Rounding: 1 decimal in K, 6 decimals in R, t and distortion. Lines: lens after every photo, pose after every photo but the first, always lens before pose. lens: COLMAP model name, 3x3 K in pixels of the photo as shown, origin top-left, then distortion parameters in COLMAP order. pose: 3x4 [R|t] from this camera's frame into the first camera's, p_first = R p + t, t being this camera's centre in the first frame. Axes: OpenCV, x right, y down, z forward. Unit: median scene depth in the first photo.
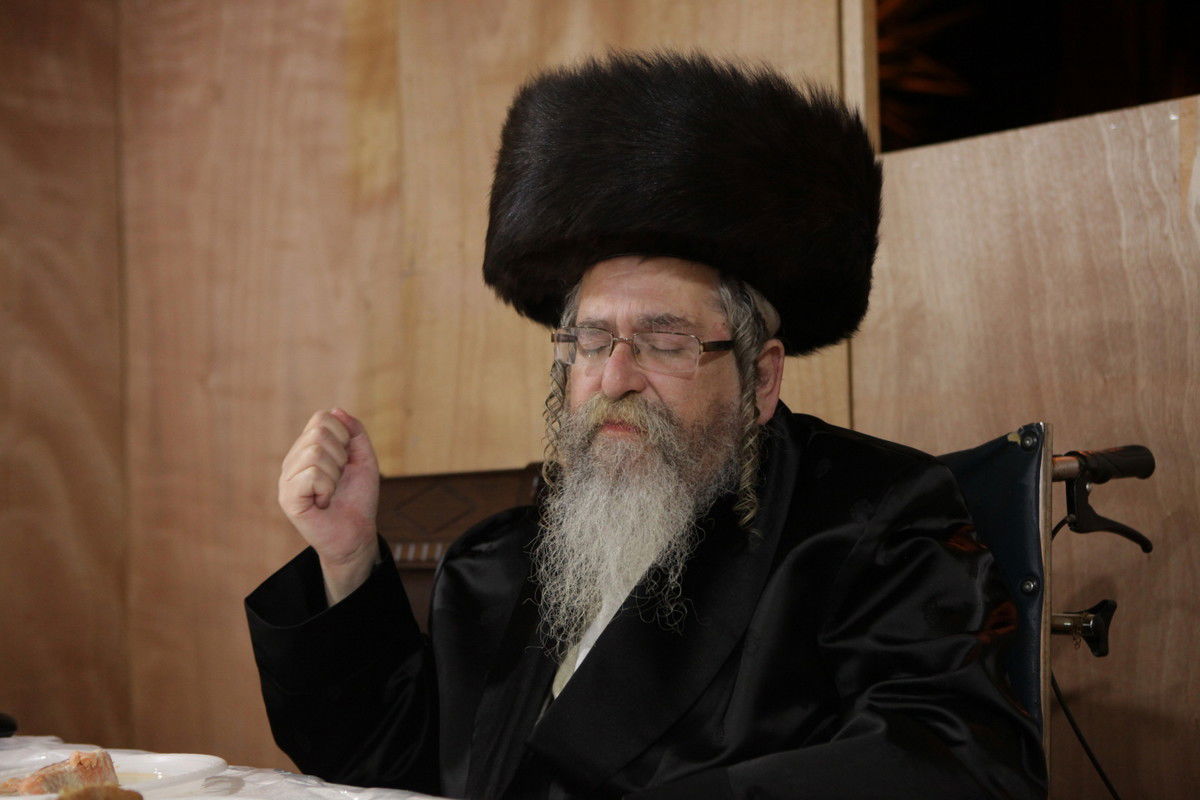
lens RADIAL K [[1956.8, 0, 600.0], [0, 1956.8, 400.0], [0, 0, 1]] dist [-0.003785, 0.130889]
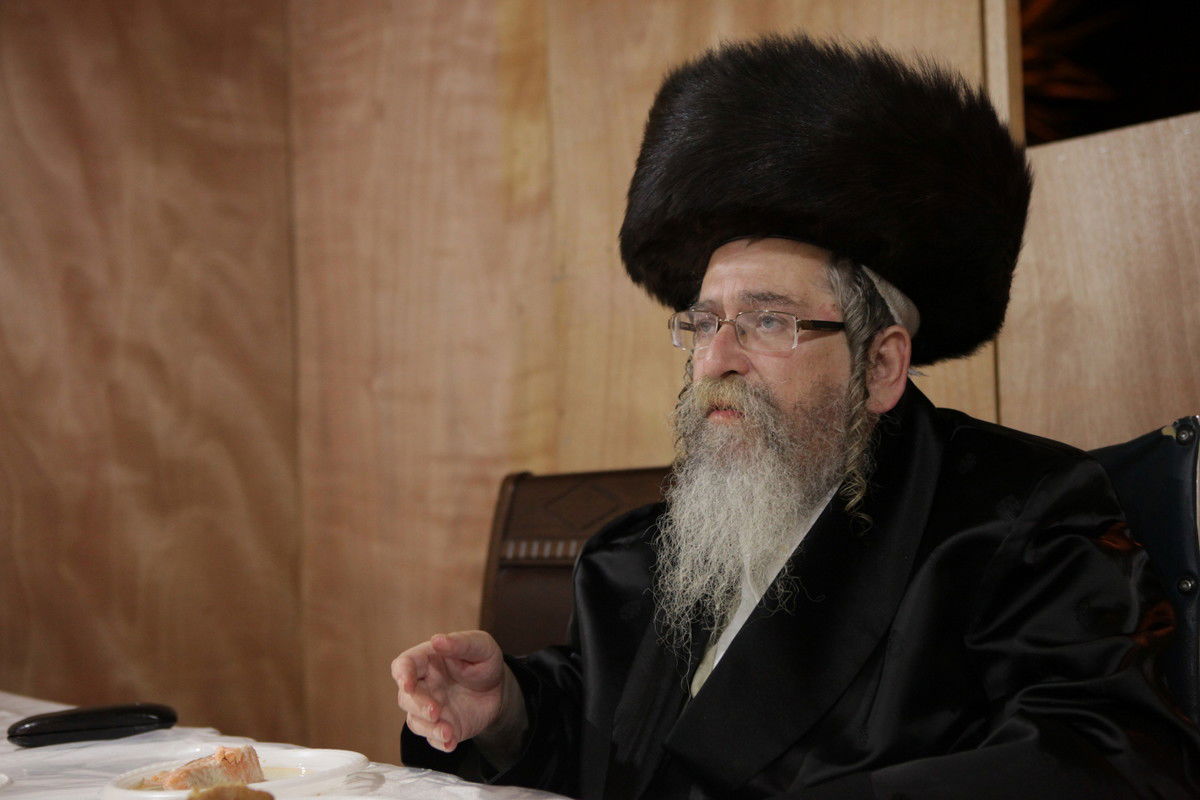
lens RADIAL K [[1697.4, 0, 600.0], [0, 1697.4, 400.0], [0, 0, 1]] dist [0.027728, -0.069904]
pose [[0.994558, -0.009096, -0.103783, 0.016677], [0.008463, 0.999943, -0.006536, 0.006105], [0.103836, 0.005622, 0.994579, 0.117486]]
